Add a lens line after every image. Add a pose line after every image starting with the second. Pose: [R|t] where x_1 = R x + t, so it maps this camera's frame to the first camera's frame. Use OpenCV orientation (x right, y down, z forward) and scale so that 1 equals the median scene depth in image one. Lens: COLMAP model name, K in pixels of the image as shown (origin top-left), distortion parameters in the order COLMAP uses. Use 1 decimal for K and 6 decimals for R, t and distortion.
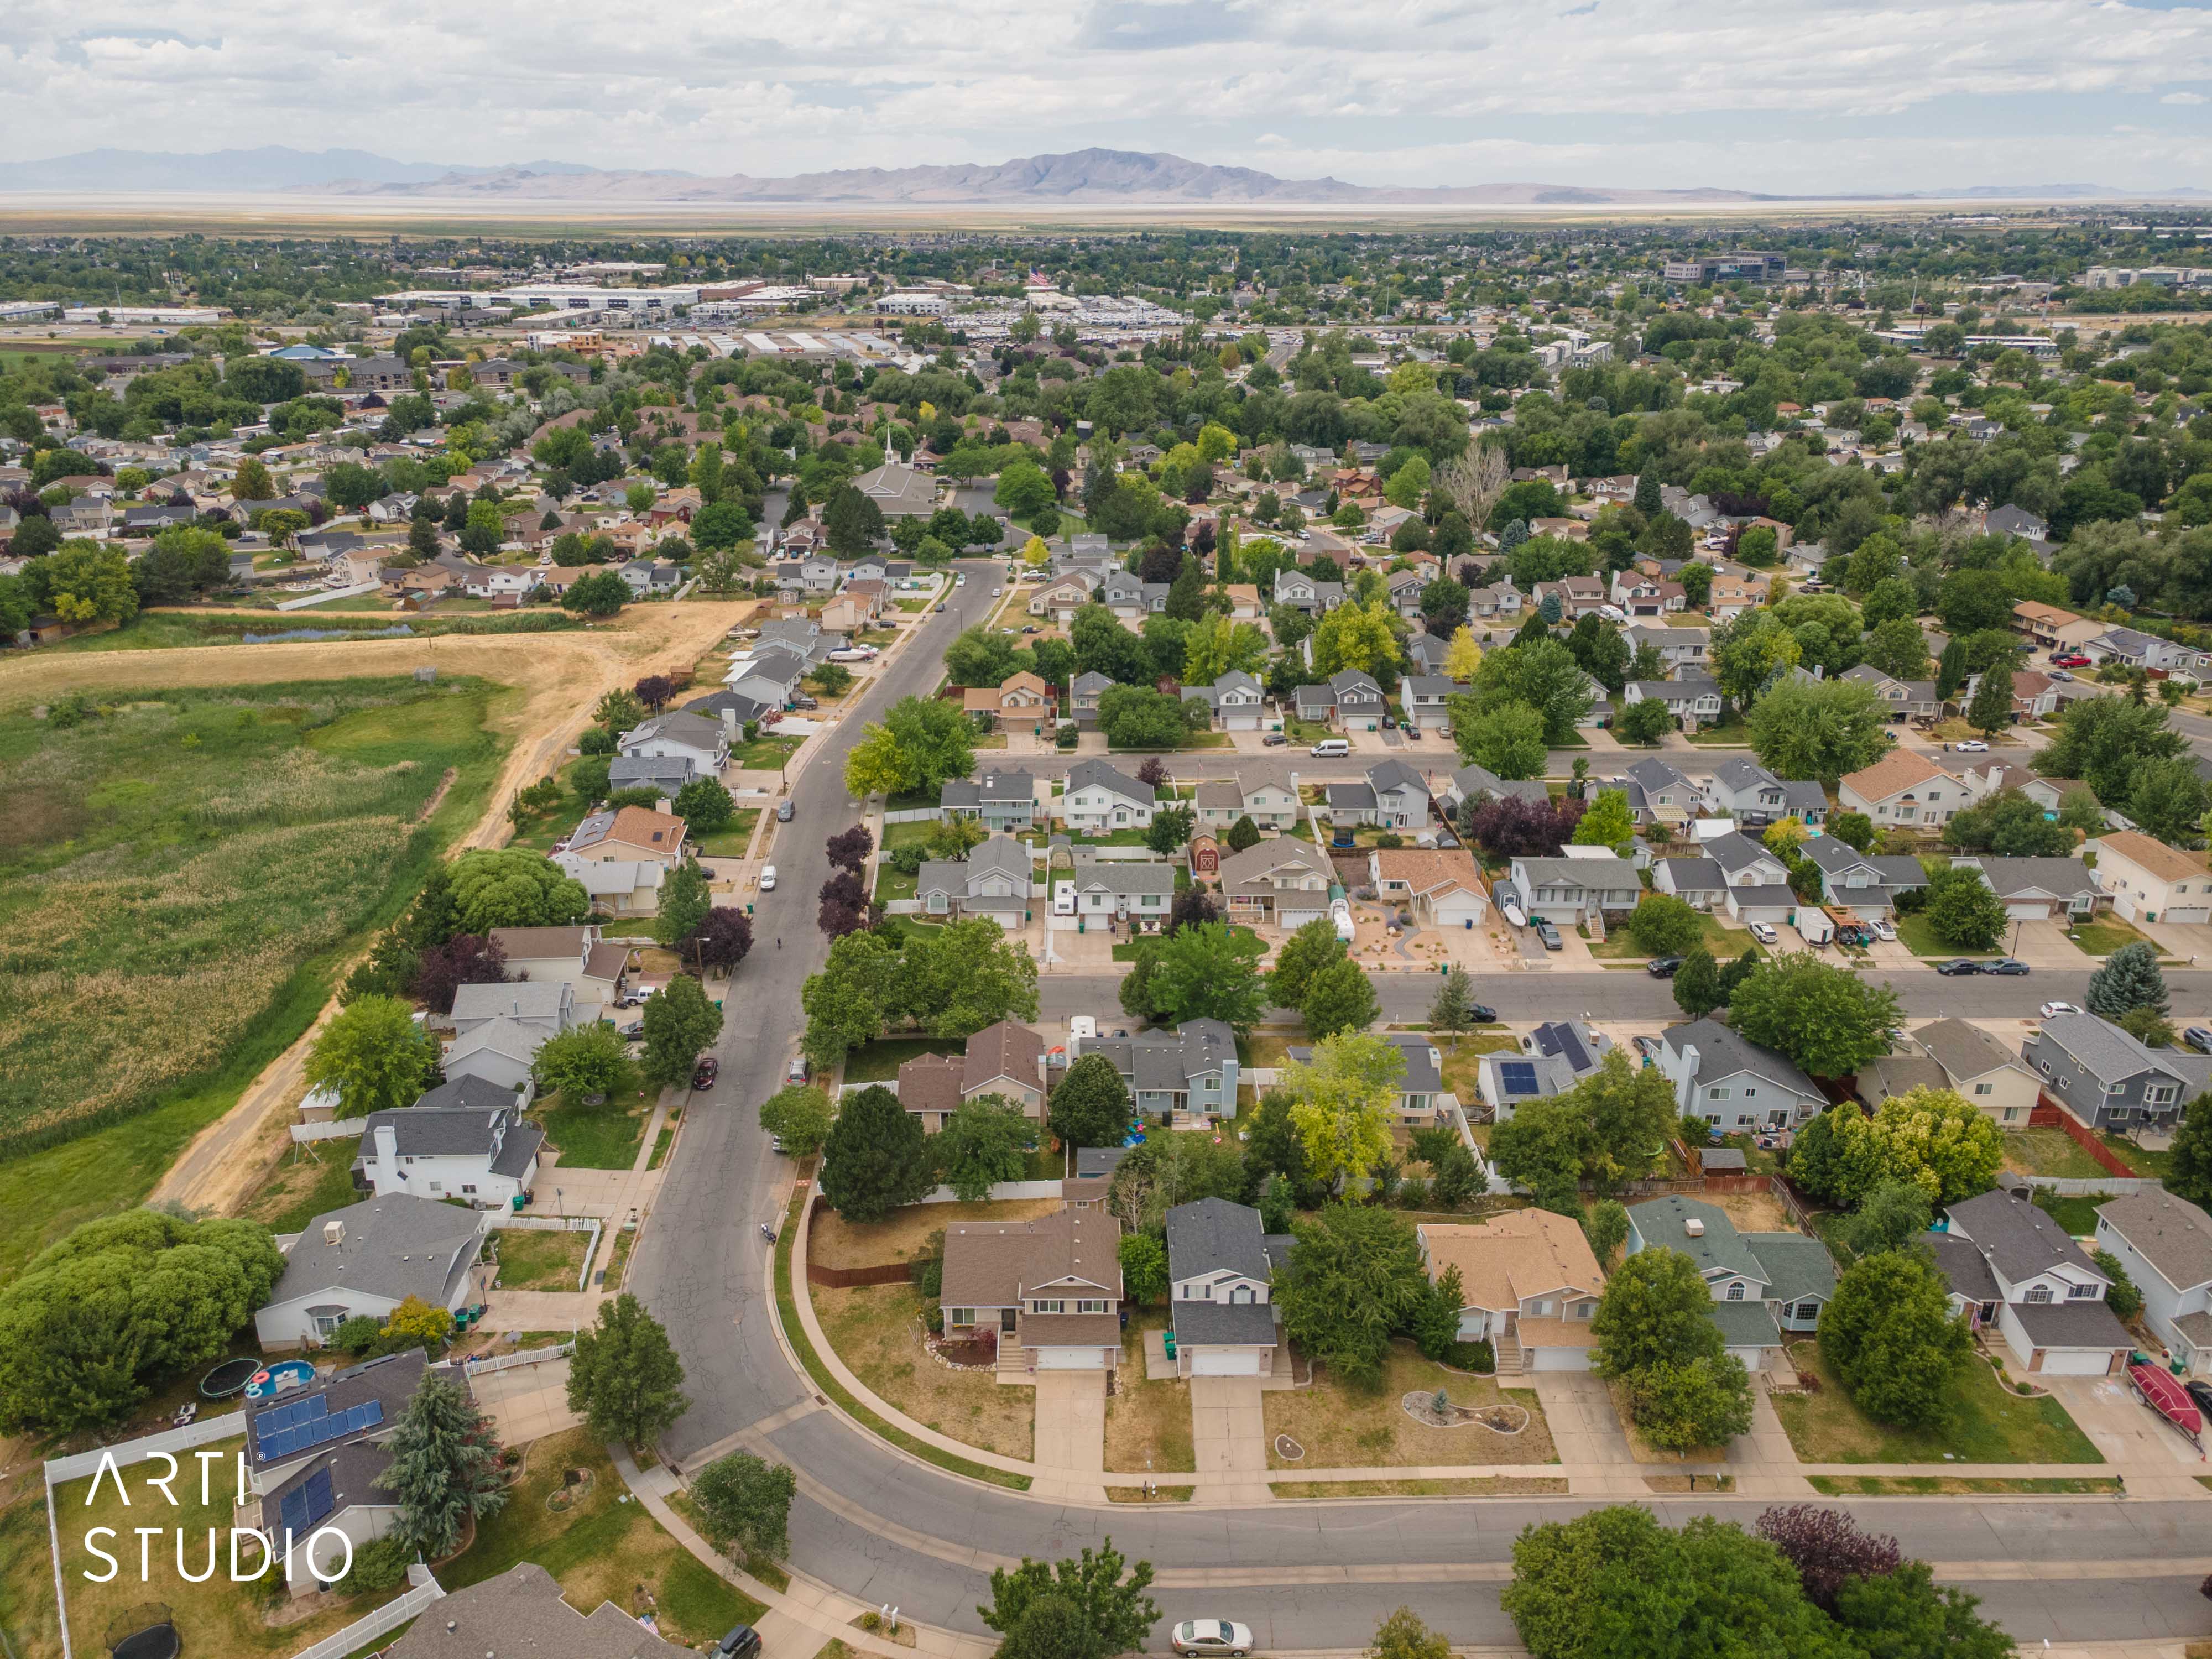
lens RADIAL K [[1578.9, 0, 1108.9], [0, 1578.9, 847.2], [0, 0, 1]] dist [0.027658, 0.037695]
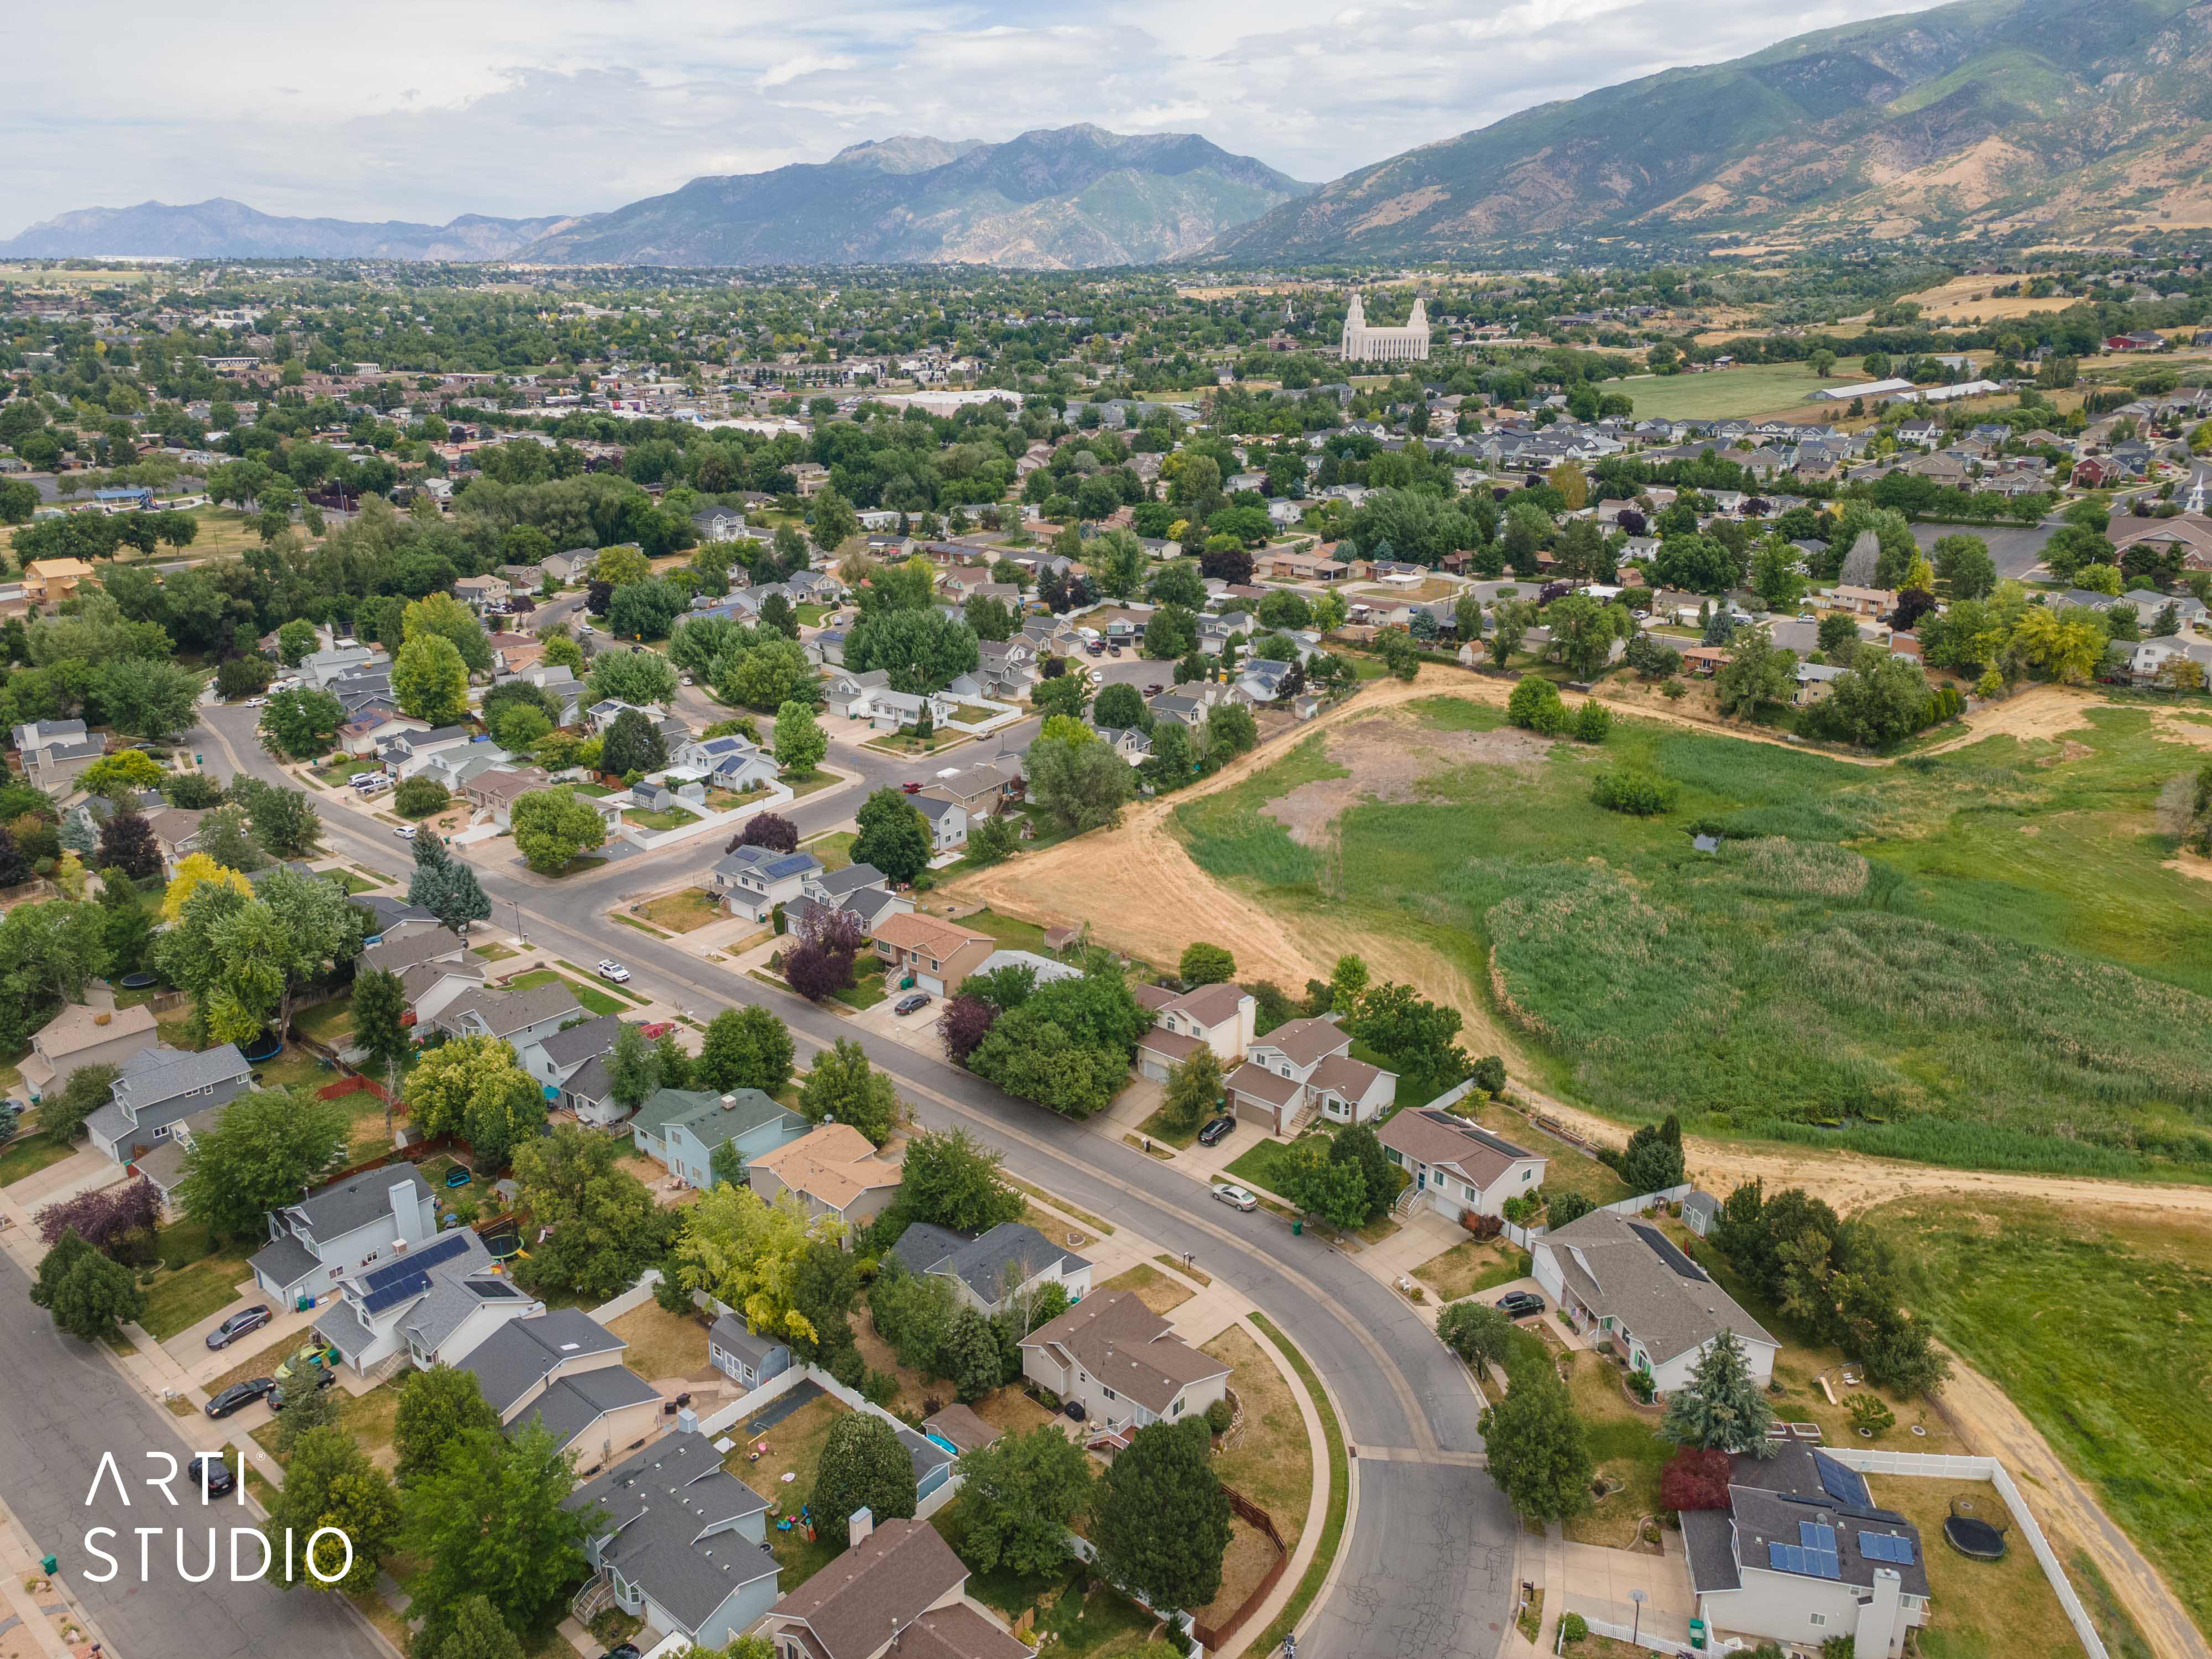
lens RADIAL K [[1634.7, 0, 1028.2], [0, 1634.7, 852.9], [0, 0, 1]] dist [0.034874, 0.005538]
pose [[-0.722688, -0.226983, 0.652841, -0.584740], [0.261680, 0.784372, 0.562391, -0.560698], [-0.639724, 0.577268, -0.507460, 1.331836]]
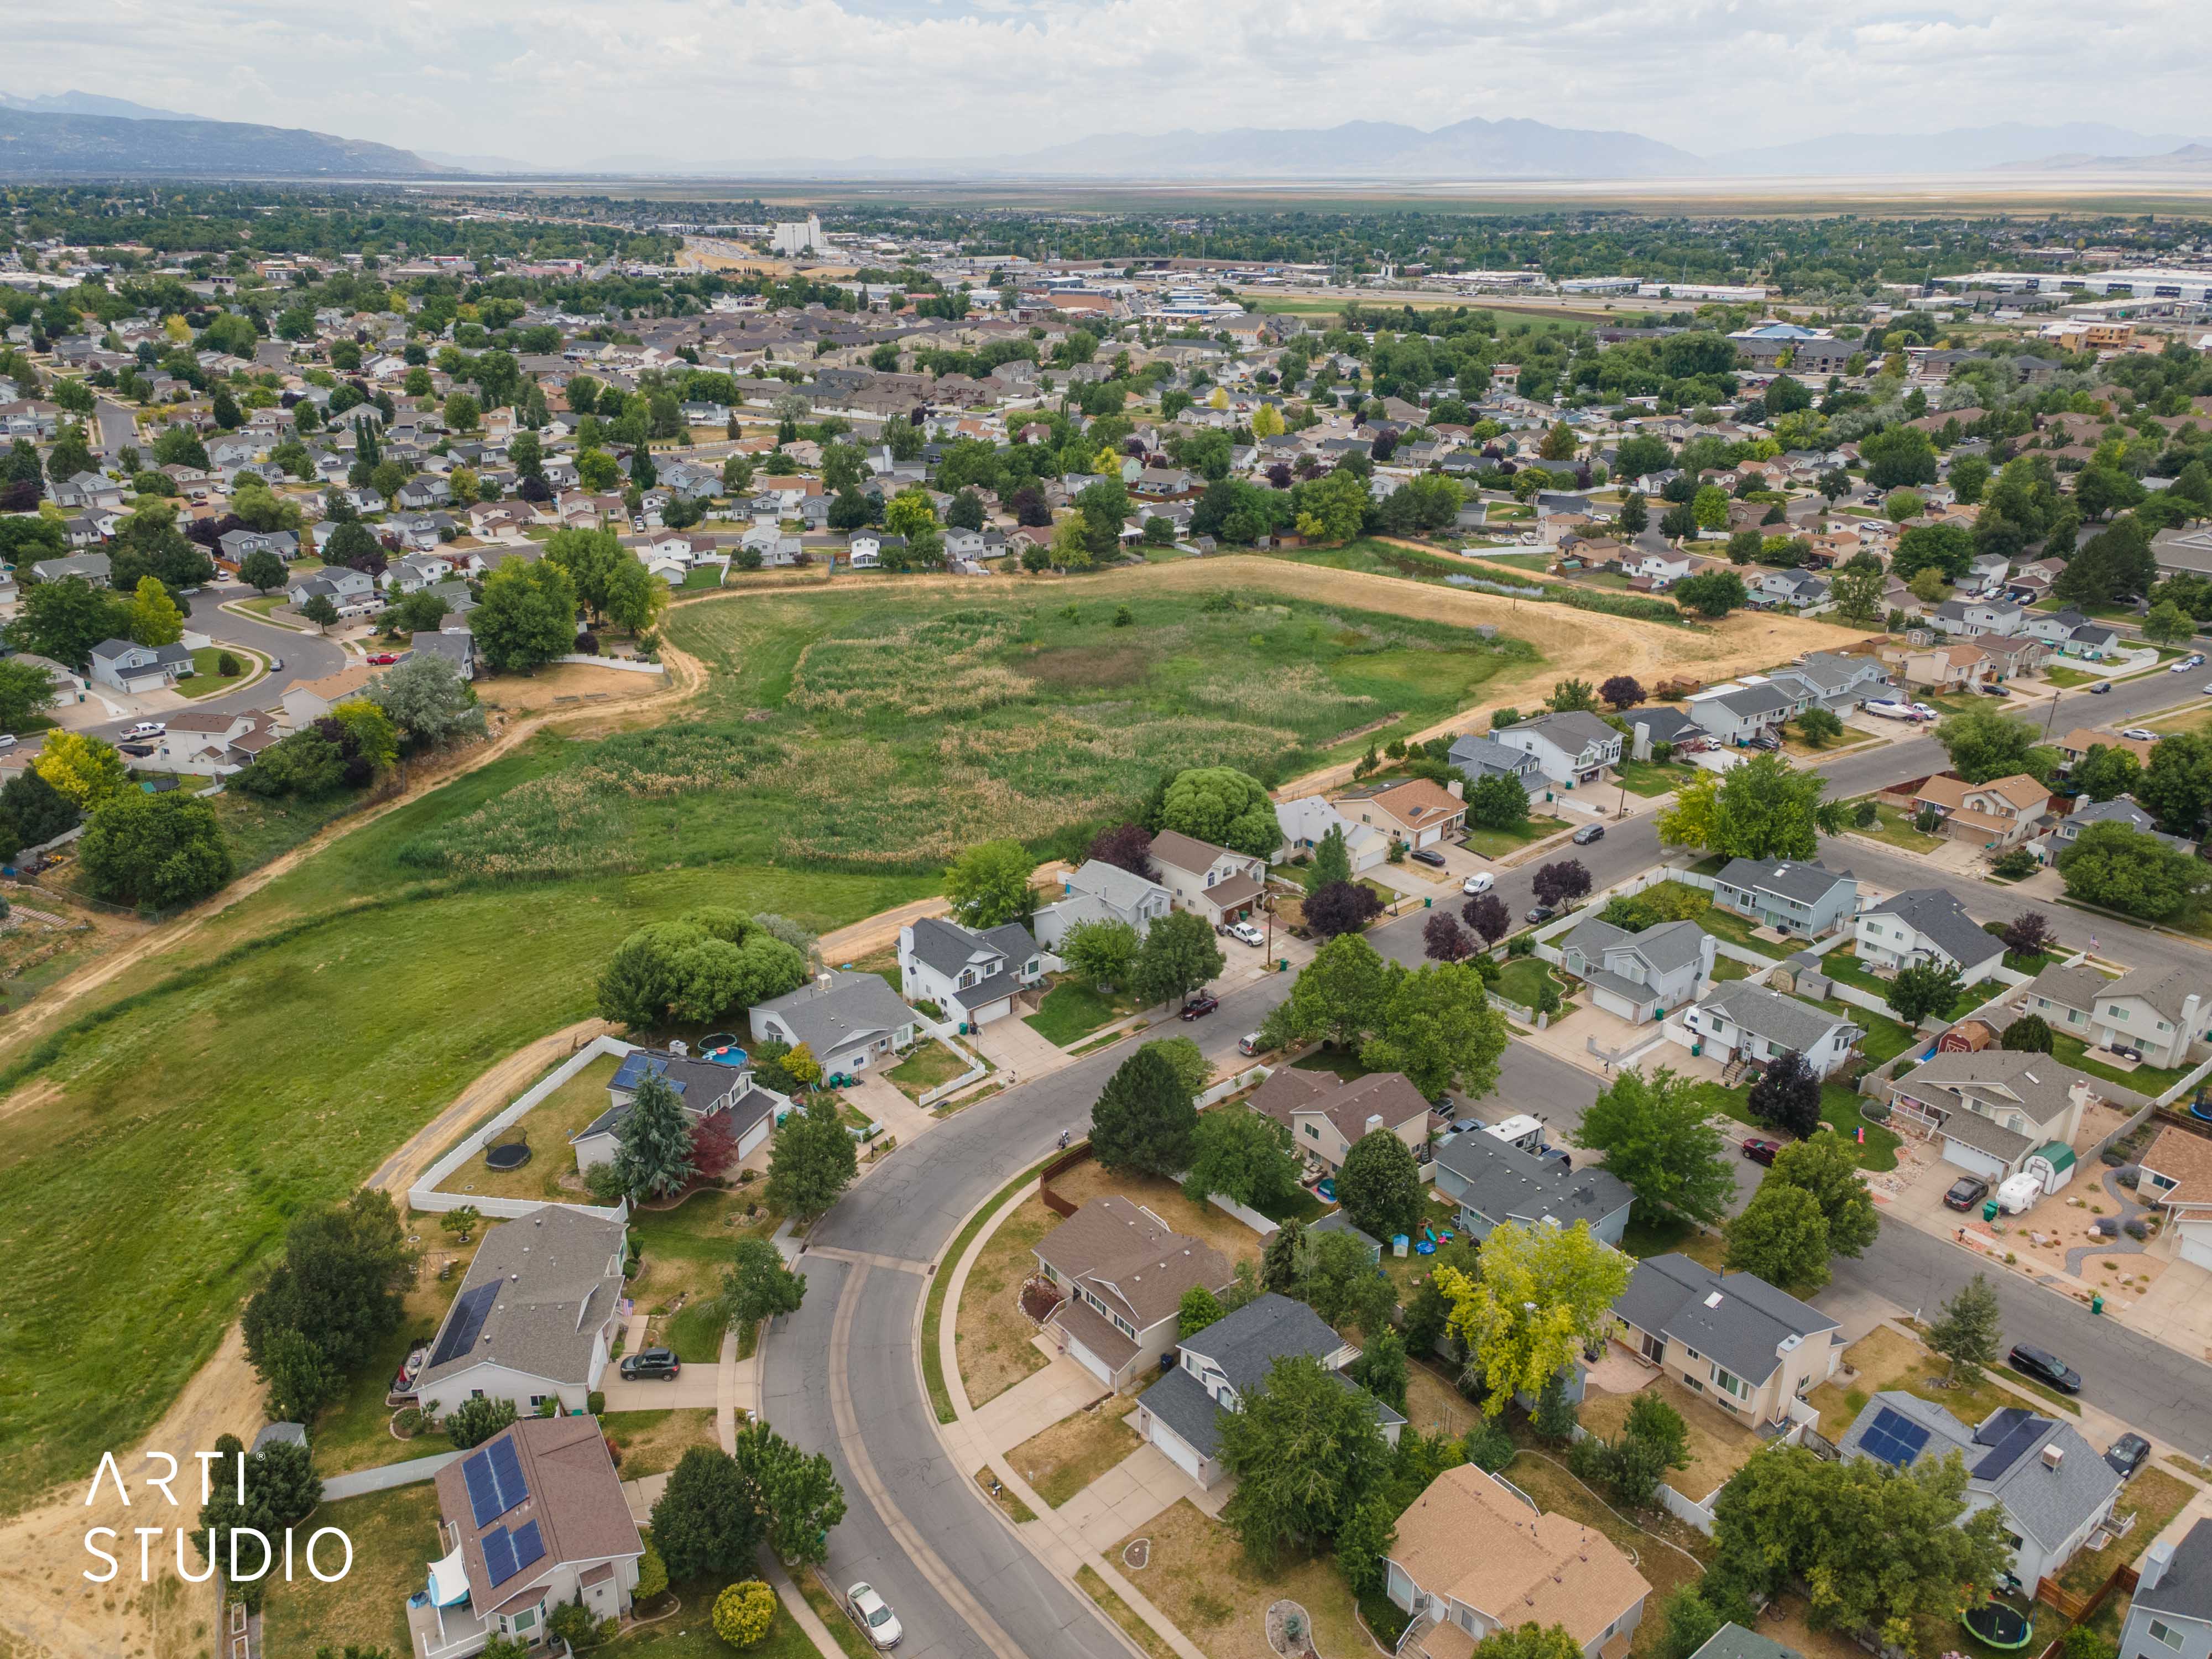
lens RADIAL K [[1611.7, 0, 1106.0], [0, 1611.7, 829.5], [0, 0, 1]] dist [0.013520, 0.059532]
pose [[0.617083, 0.297712, -0.728407, 0.576709], [-0.300656, 0.944640, 0.131383, -0.118481], [0.727197, 0.137926, 0.672430, 0.259663]]
